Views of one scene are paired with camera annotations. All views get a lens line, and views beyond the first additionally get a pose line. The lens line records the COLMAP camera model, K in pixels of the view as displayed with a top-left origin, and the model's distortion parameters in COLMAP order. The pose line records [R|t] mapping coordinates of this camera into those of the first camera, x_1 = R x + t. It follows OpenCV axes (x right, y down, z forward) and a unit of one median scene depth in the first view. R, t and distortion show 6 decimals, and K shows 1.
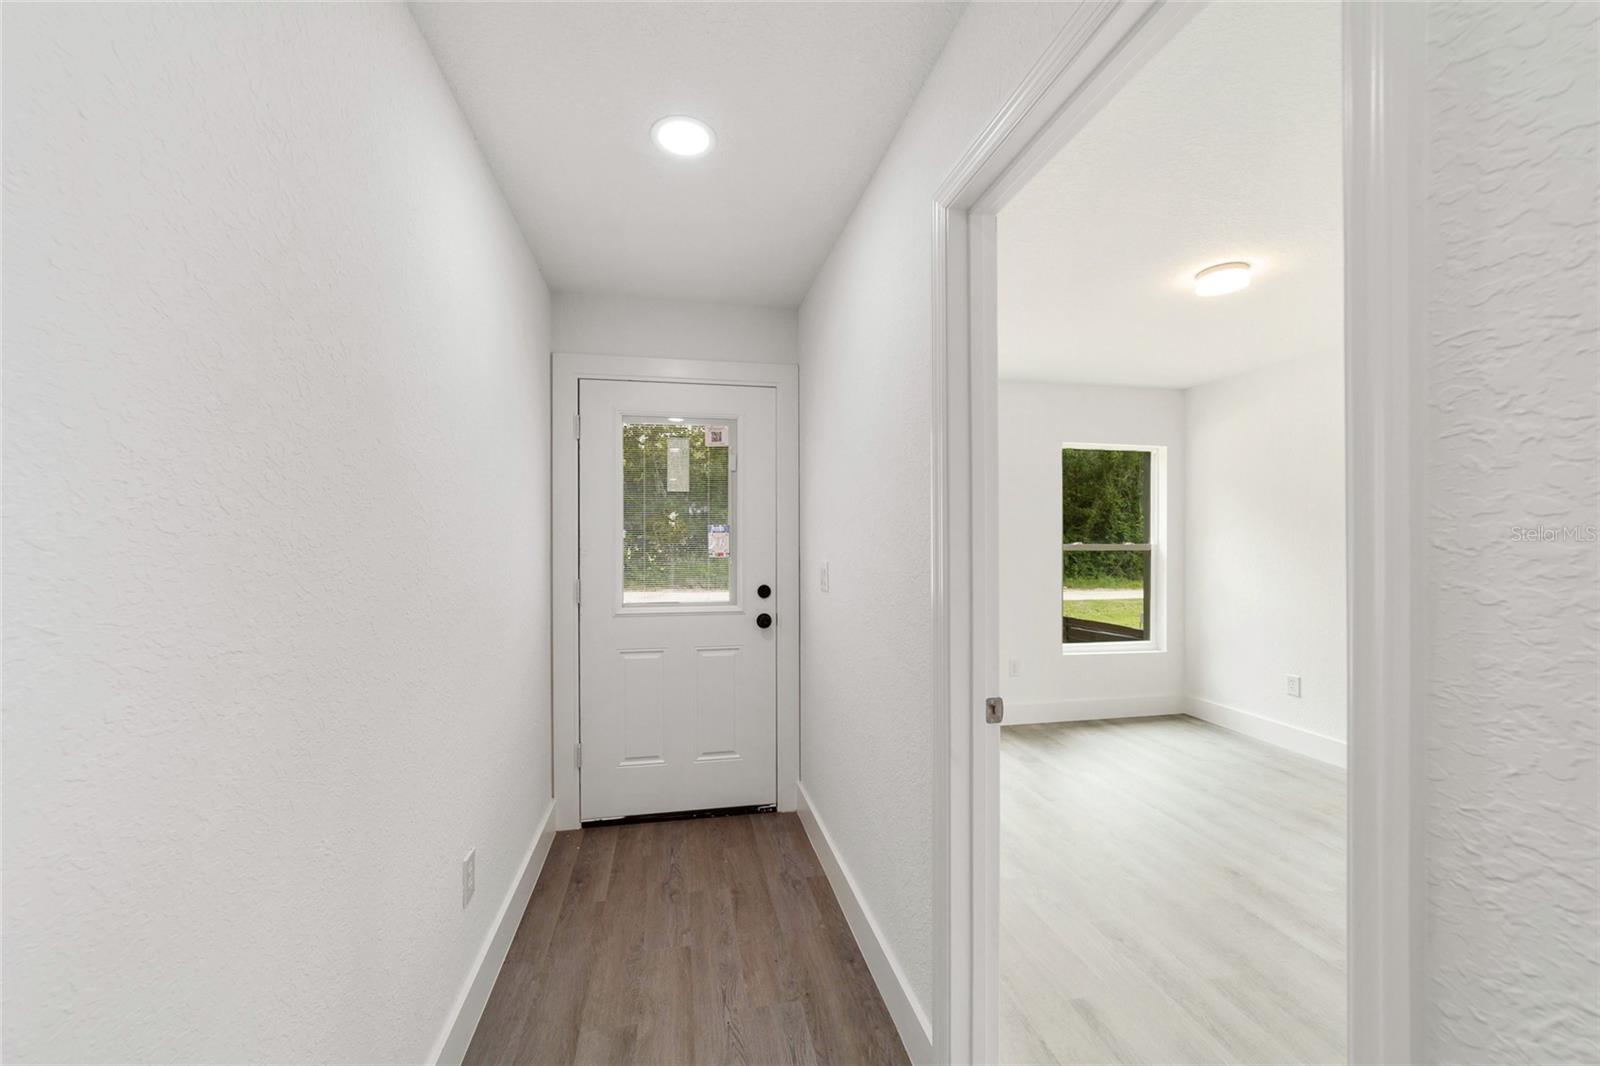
lens RADIAL K [[614.8, 0, 790.5], [0, 614.8, 536.4], [0, 0, 1]] dist [-0.010980, 0.006634]
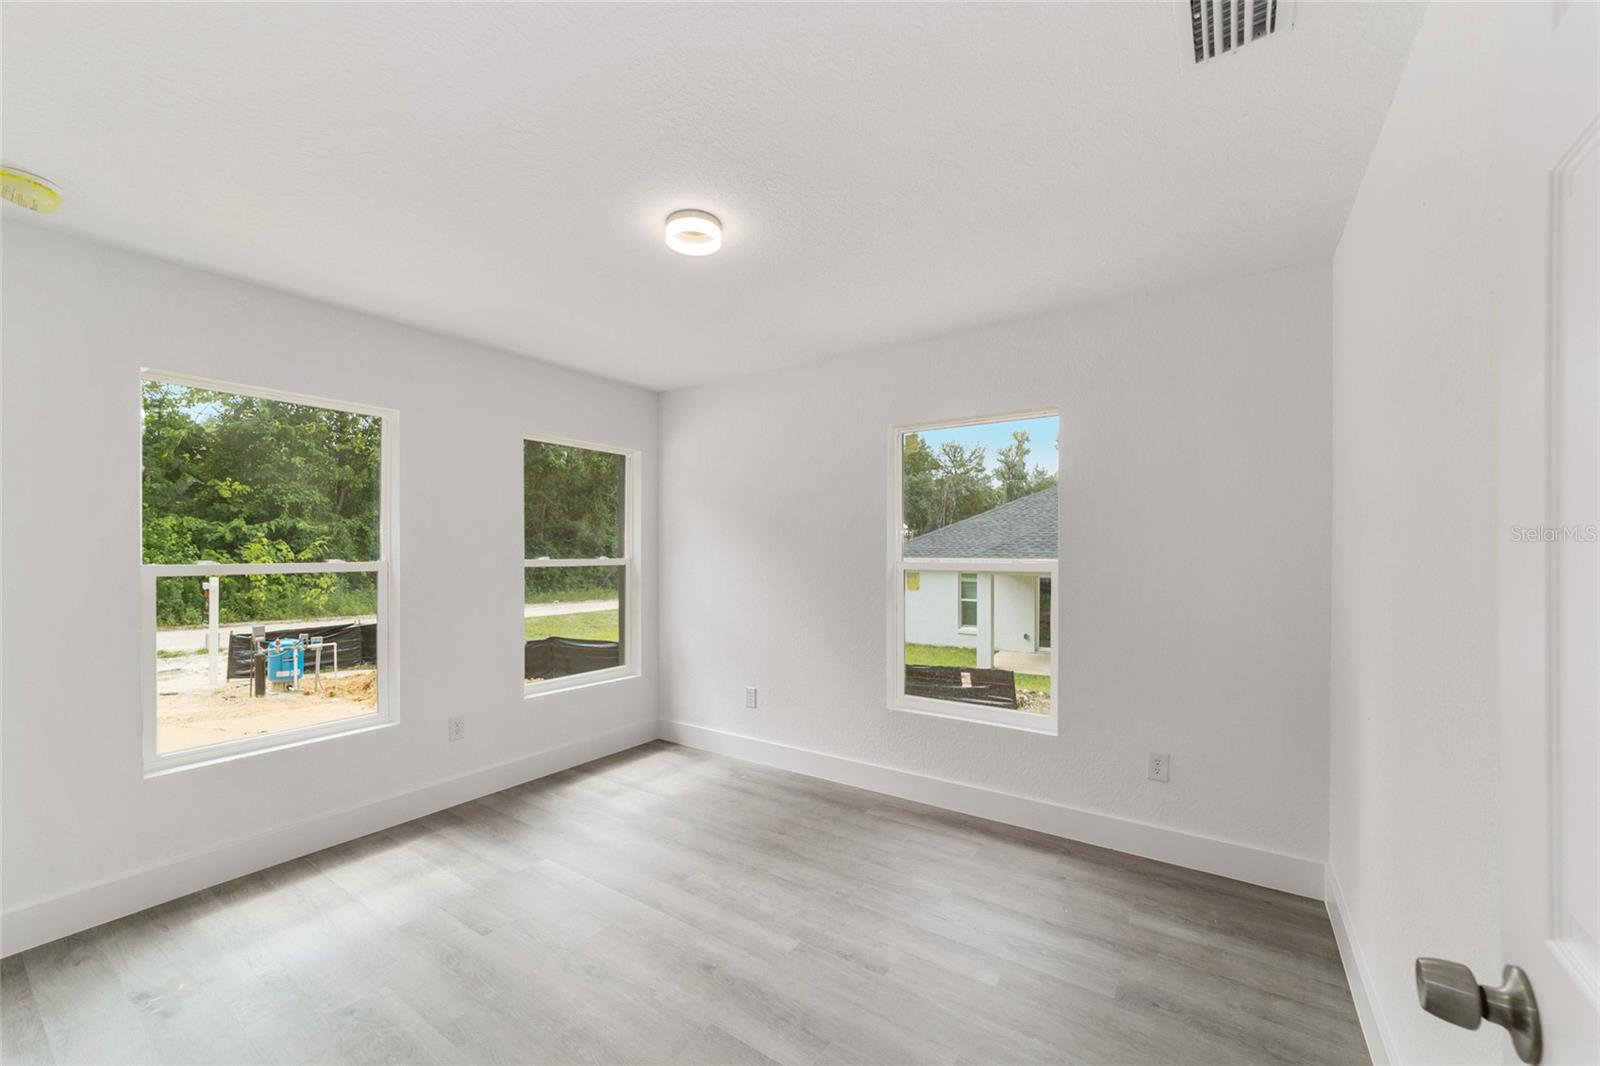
lens RADIAL K [[614.8, 0, 797.7], [0, 614.8, 543.7], [0, 0, 1]] dist [-0.010980, 0.006634]
pose [[0.705590, 0.005370, 0.708600, 0.125159], [0.001240, 0.999960, -0.008814, 0.000573], [-0.708619, 0.007098, 0.705555, 0.181592]]
